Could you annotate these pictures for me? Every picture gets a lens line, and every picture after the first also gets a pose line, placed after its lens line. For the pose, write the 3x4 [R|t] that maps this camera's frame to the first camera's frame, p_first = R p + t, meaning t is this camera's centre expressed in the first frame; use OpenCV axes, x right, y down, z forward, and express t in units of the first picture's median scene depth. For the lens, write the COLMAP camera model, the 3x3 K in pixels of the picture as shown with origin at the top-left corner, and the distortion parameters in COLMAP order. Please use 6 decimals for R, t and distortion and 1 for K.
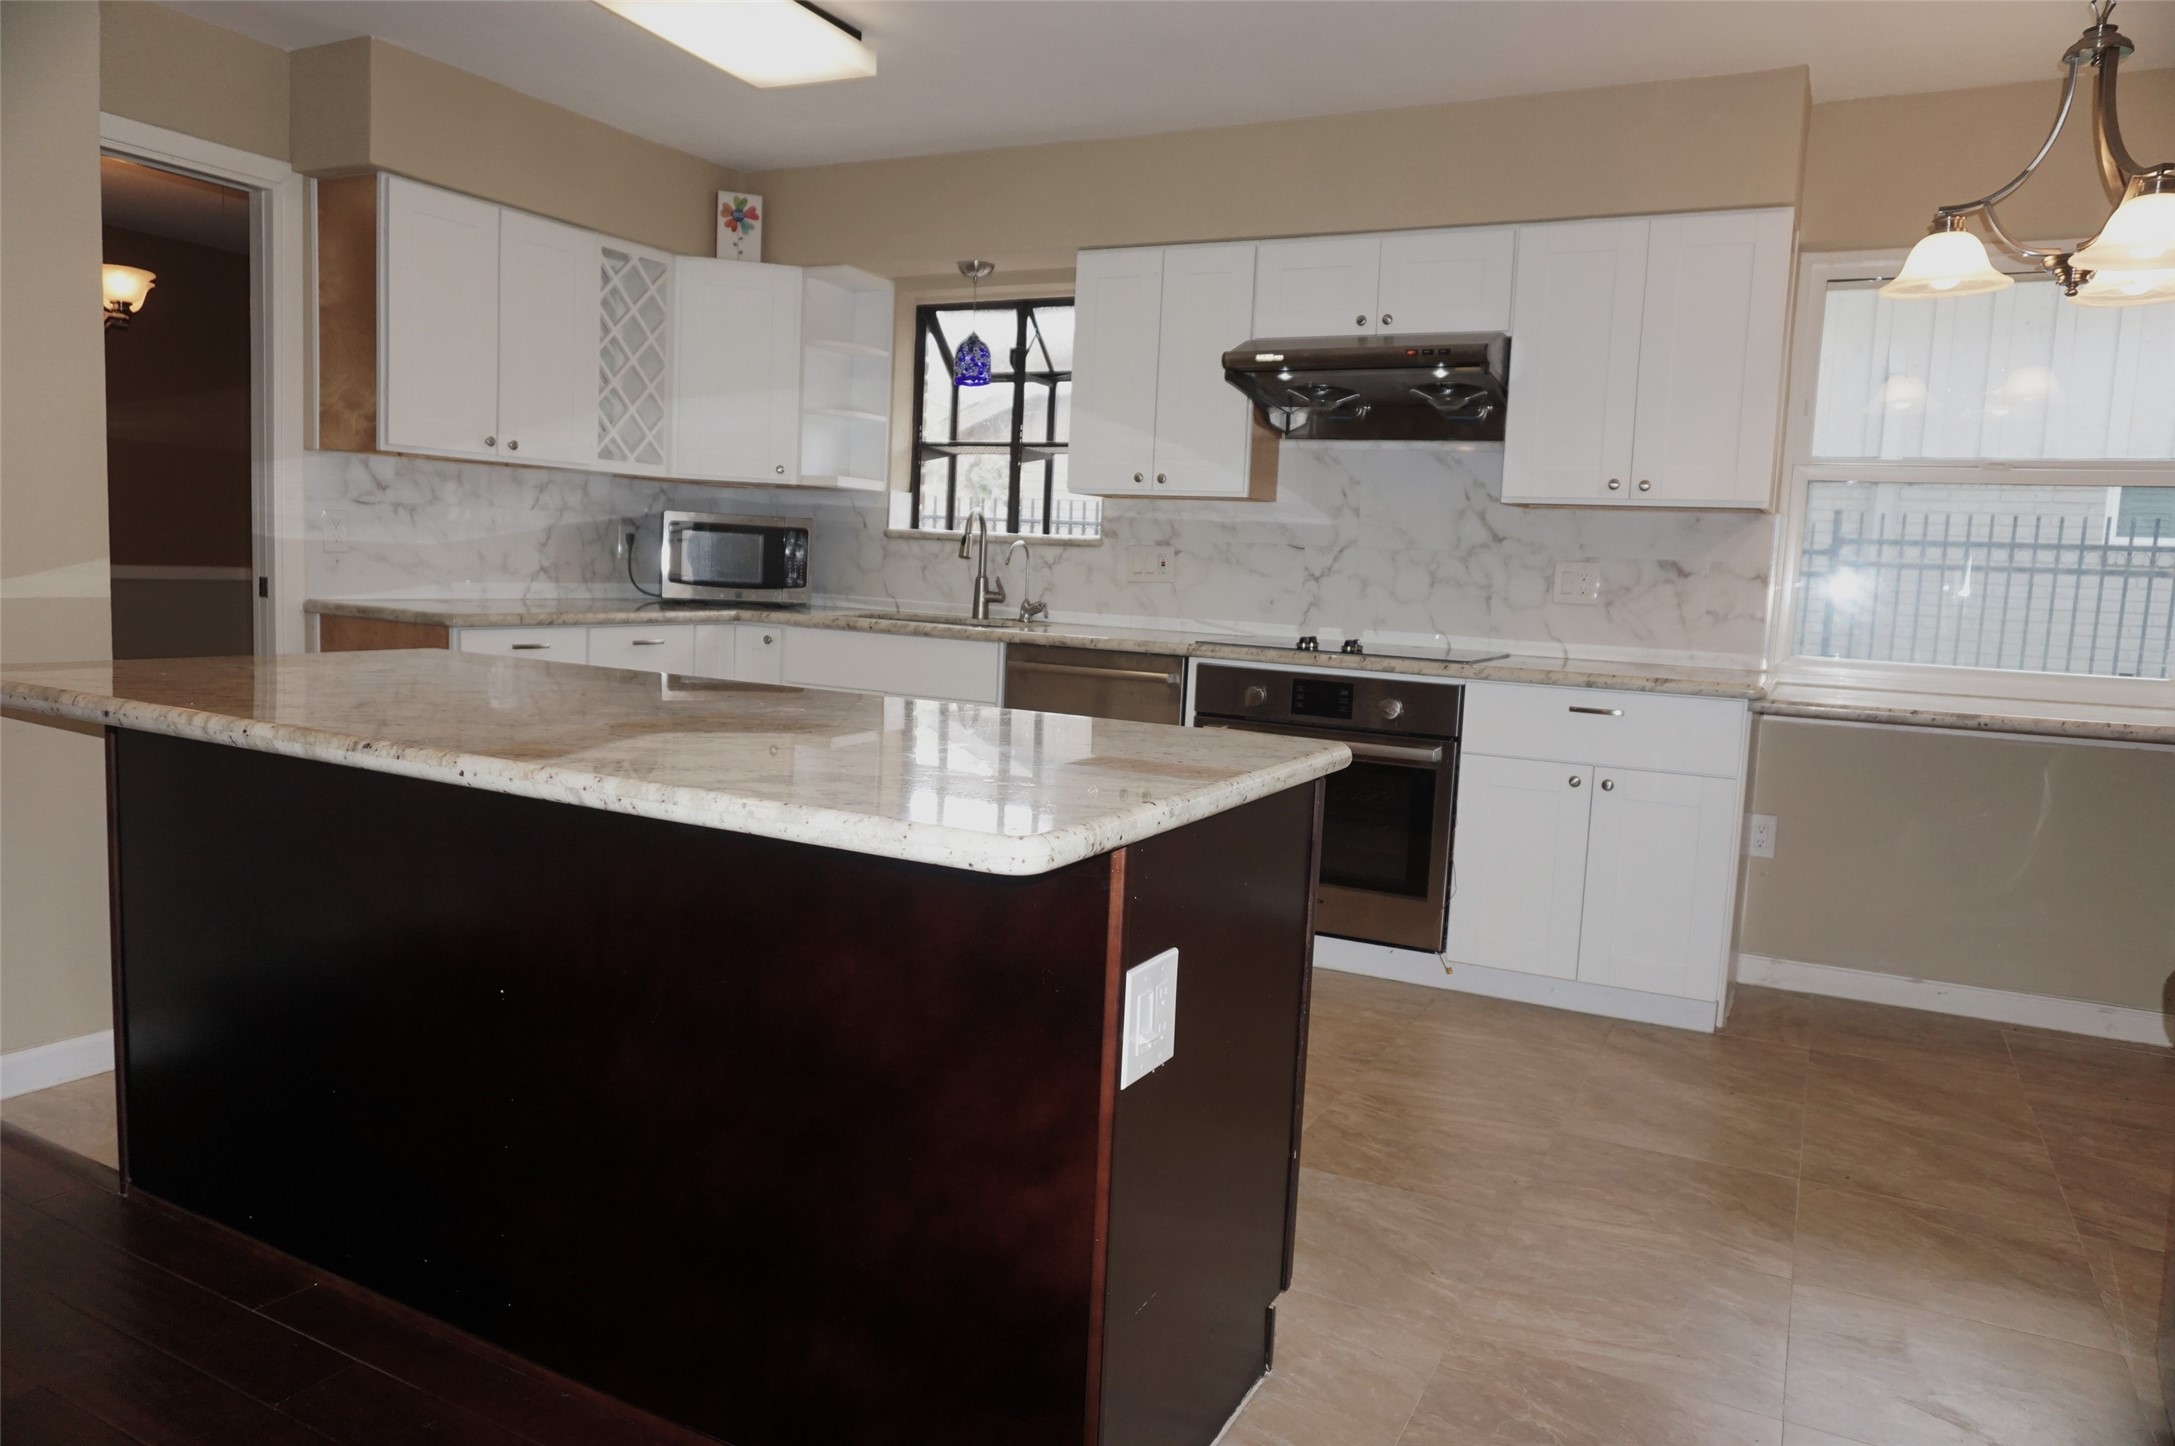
lens RADIAL K [[1444.7, 0, 1086.3], [0, 1444.7, 731.4], [0, 0, 1]] dist [-0.051024, 0.034850]
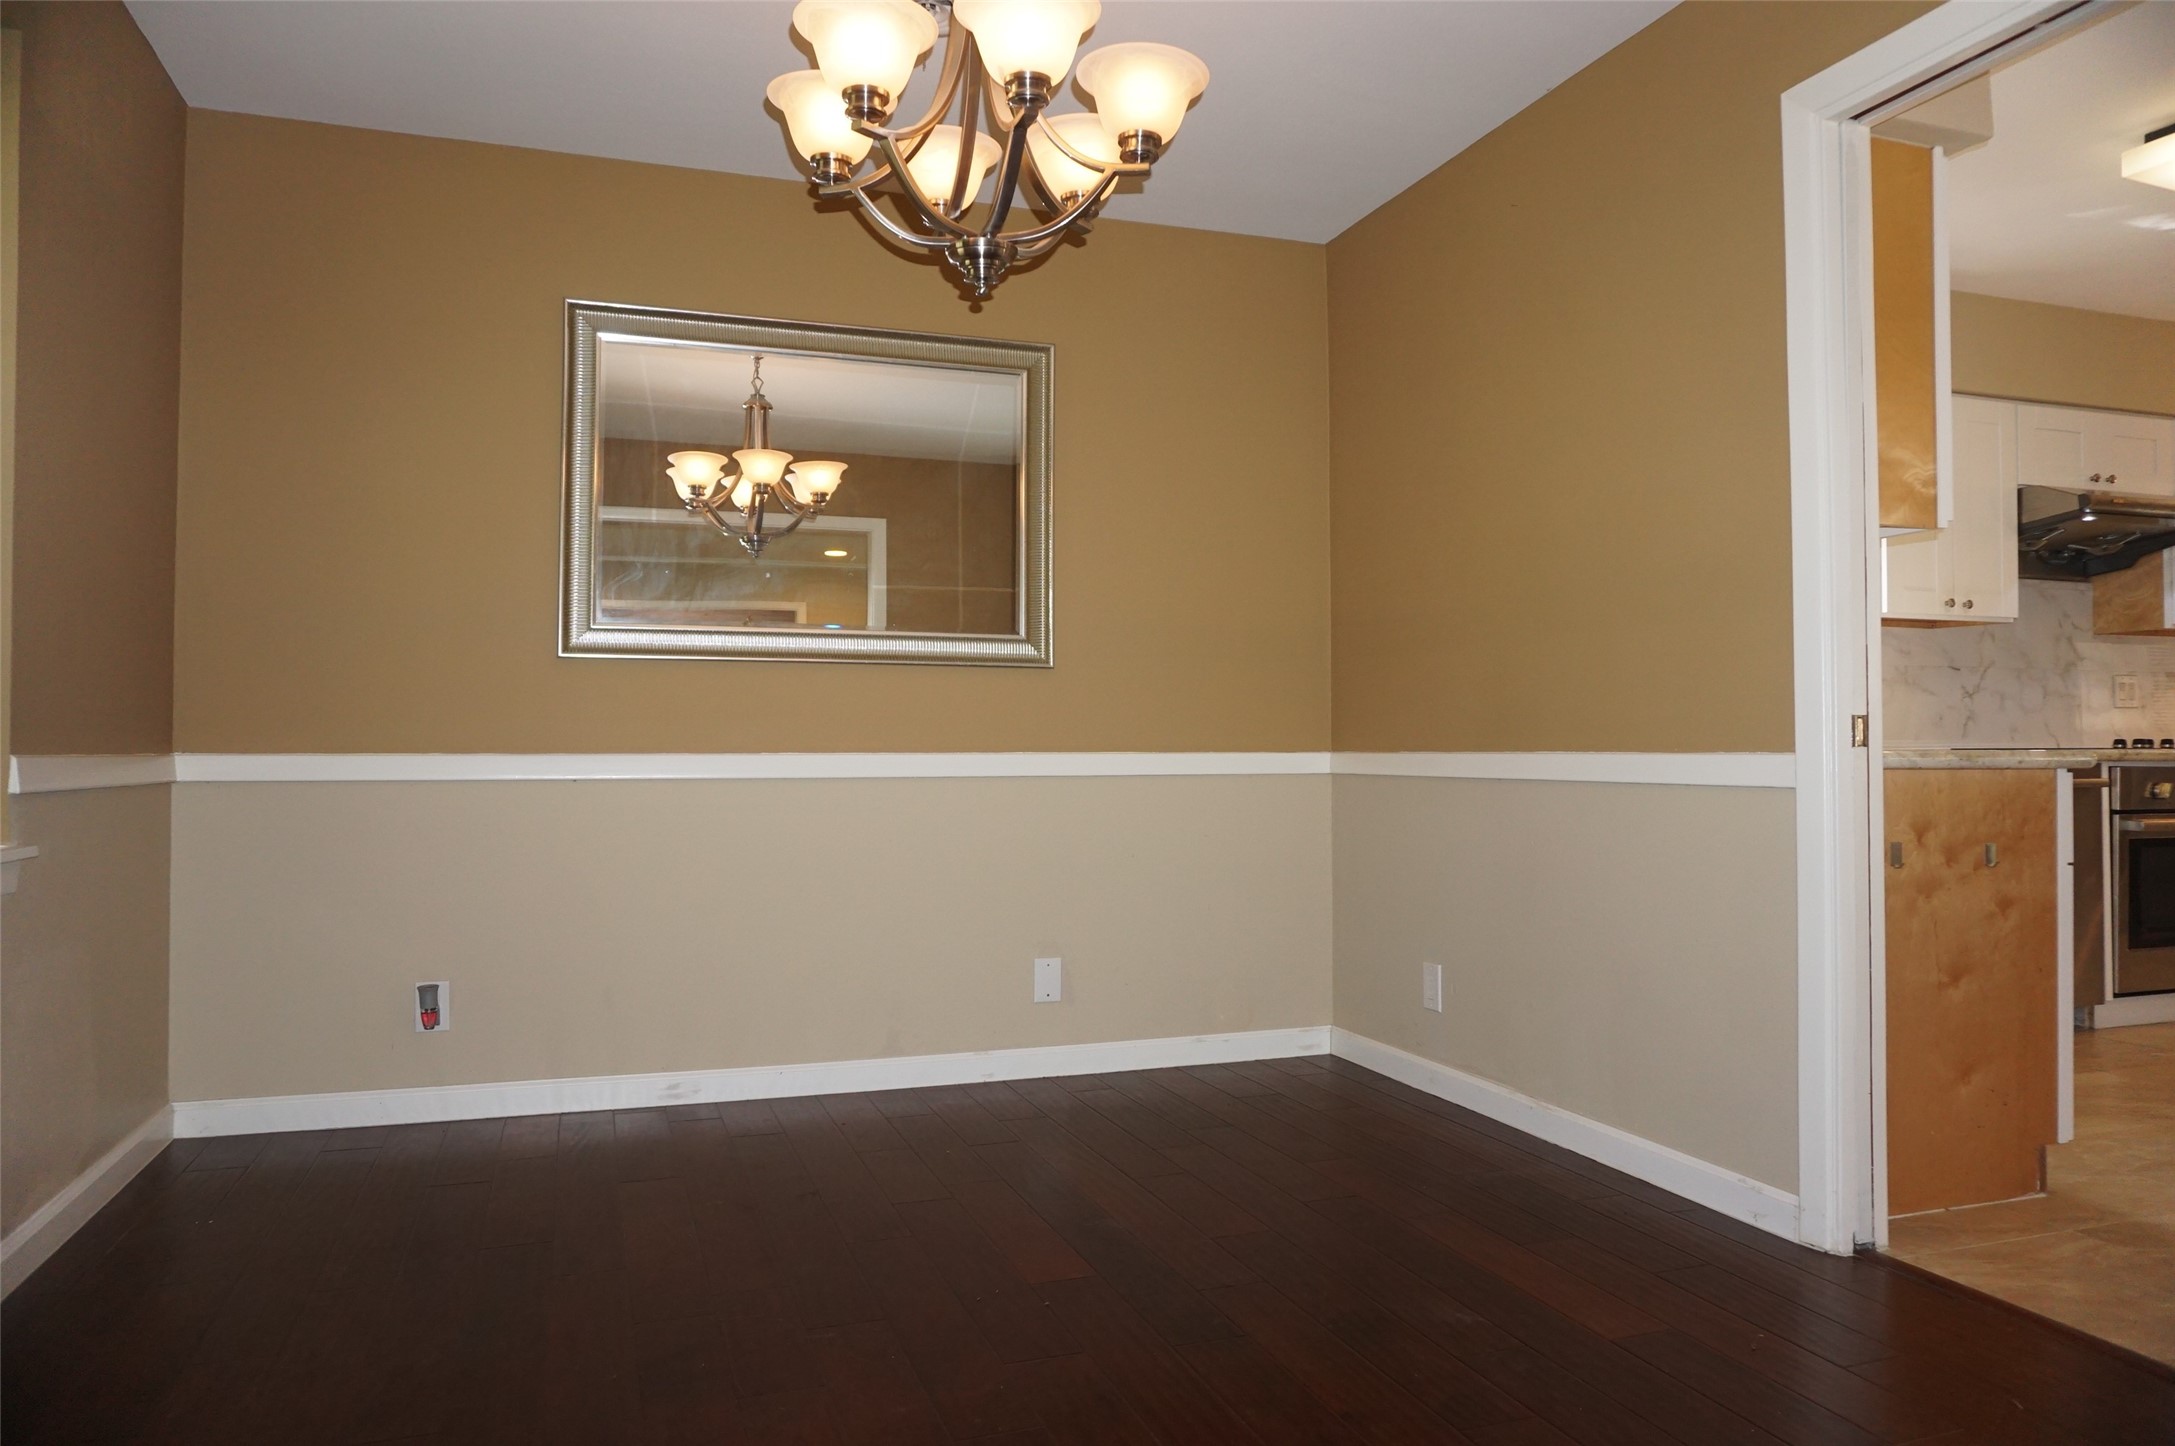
lens RADIAL K [[1444.7, 0, 1084.9], [0, 1444.7, 723.0], [0, 0, 1]] dist [-0.051024, 0.034850]
pose [[0.688916, -0.032180, 0.724126, -1.141556], [0.116357, 0.990968, -0.066662, -0.091427], [-0.715441, 0.130182, 0.686438, 0.736605]]
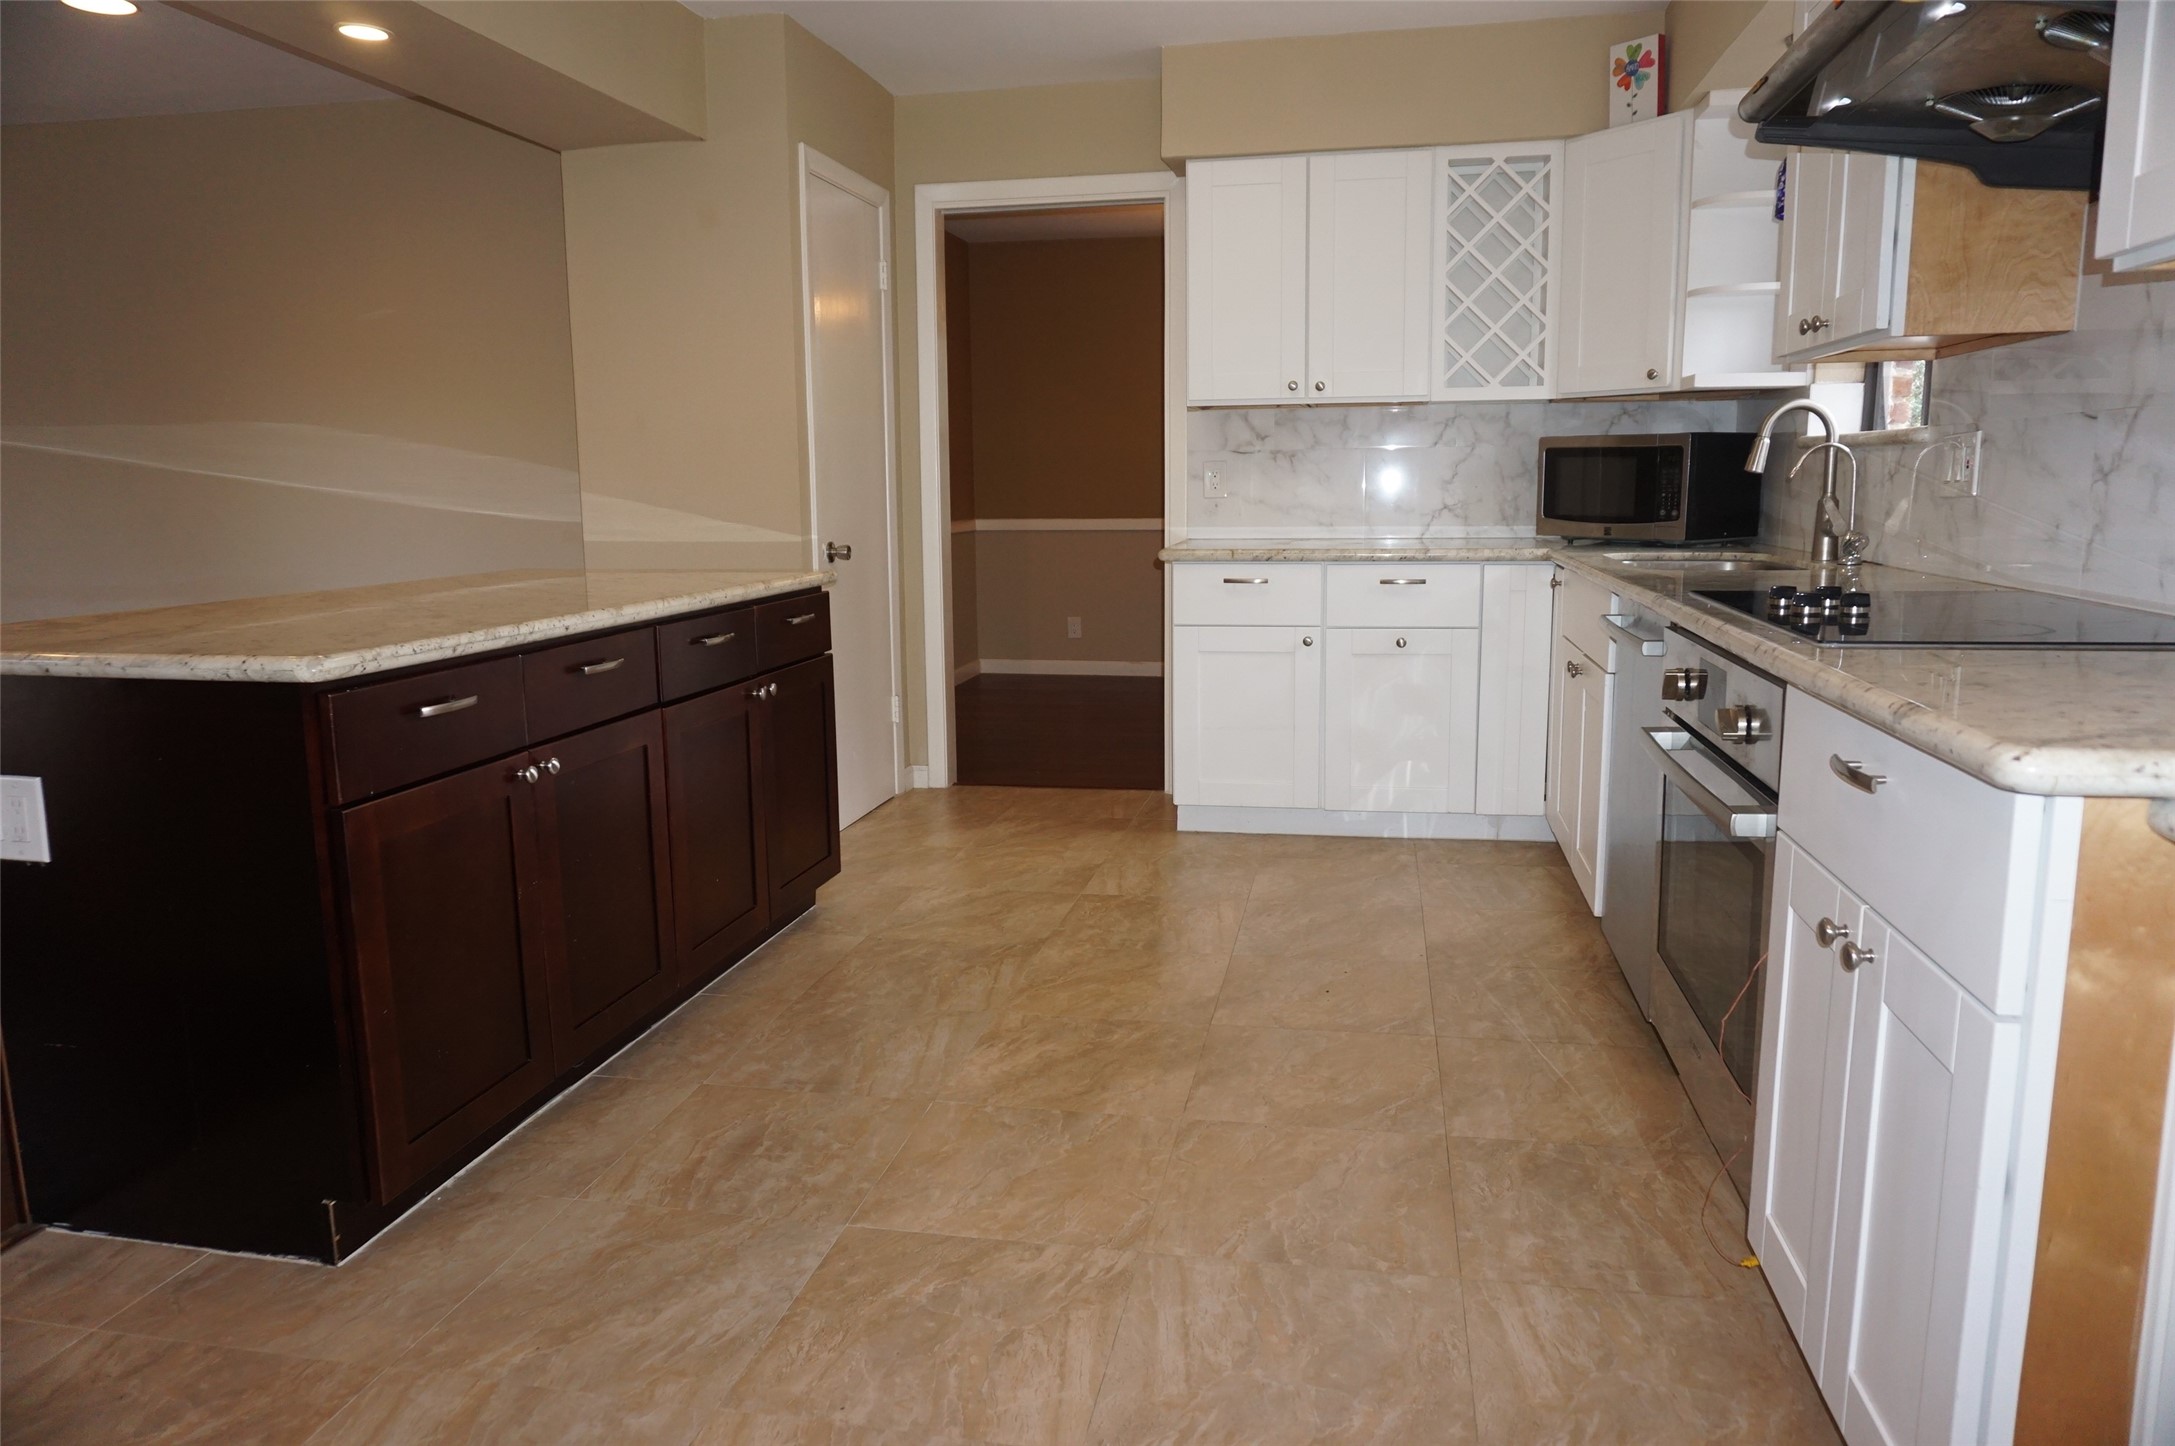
lens RADIAL K [[1444.7, 0, 1085.4], [0, 1444.7, 729.7], [0, 0, 1]] dist [-0.051024, 0.034850]
pose [[0.281934, 0.113438, -0.952704, 0.539020], [-0.085498, 0.992006, 0.092817, -0.035489], [0.955617, 0.055286, 0.289379, 0.532254]]
